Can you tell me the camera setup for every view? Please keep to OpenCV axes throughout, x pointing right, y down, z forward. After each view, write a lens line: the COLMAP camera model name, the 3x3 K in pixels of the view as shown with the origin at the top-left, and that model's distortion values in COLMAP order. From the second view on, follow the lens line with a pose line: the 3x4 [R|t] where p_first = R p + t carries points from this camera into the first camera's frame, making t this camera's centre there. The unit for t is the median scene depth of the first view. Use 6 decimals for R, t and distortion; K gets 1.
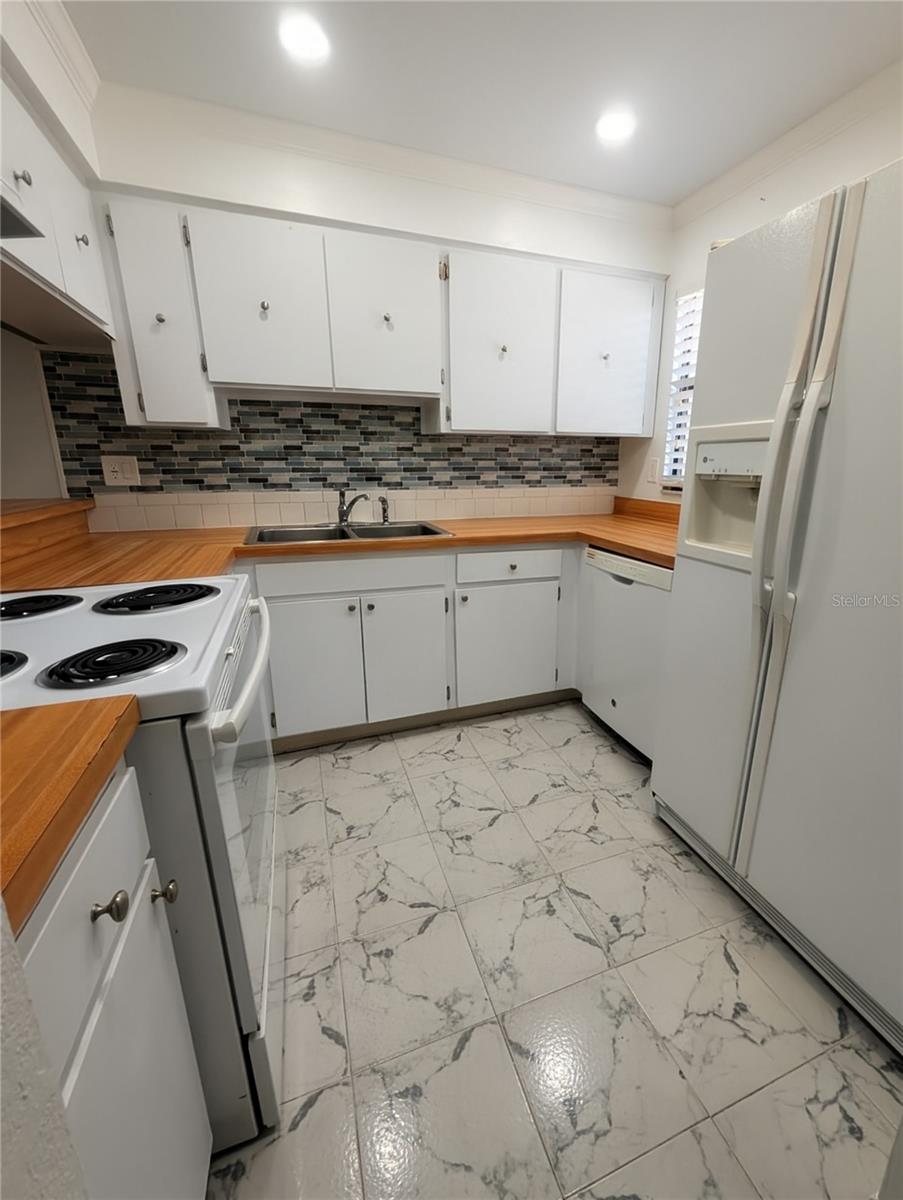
lens RADIAL K [[507.0, 0, 494.2], [0, 507.0, 591.7], [0, 0, 1]] dist [-0.001362, -0.000042]
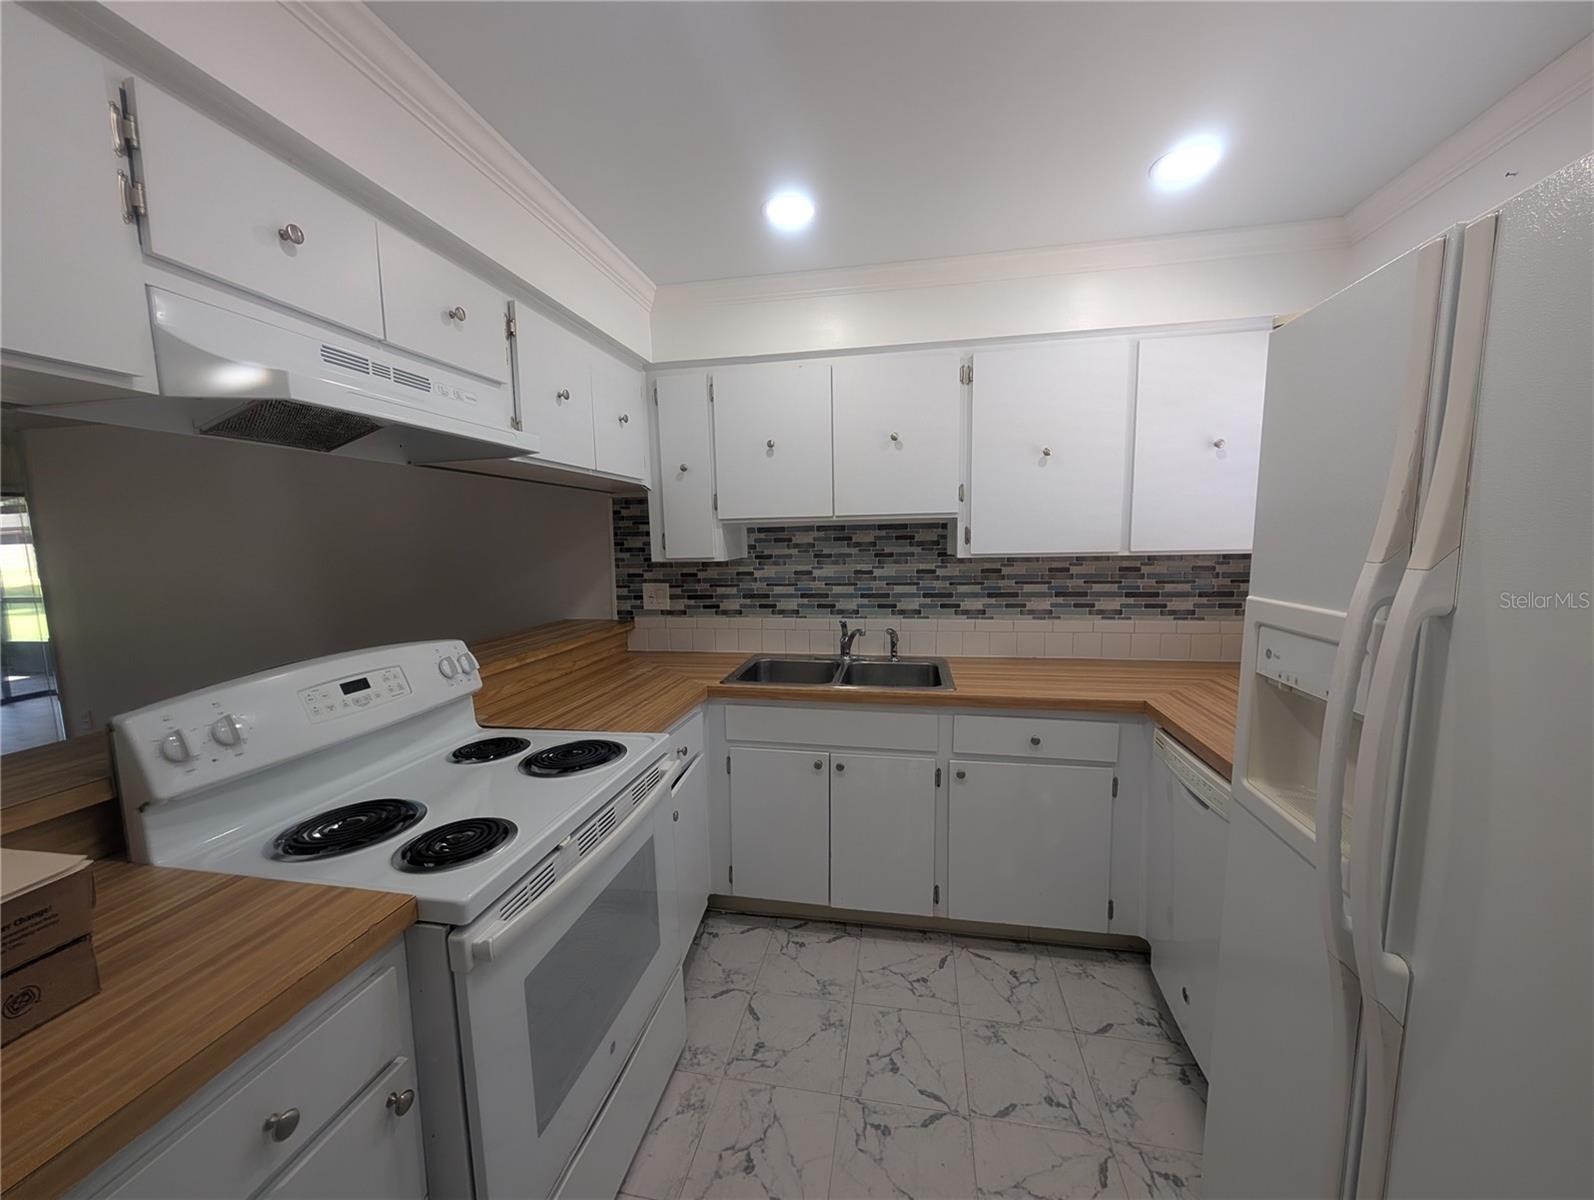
lens RADIAL K [[601.2, 0, 797.0], [0, 601.2, 600.0], [0, 0, 1]] dist [0.001552, -0.000021]
pose [[0.847175, 0.035177, -0.530148, 0.205657], [-0.112130, 0.987169, -0.113682, -0.115997], [0.519347, 0.155754, 0.840250, 0.068533]]
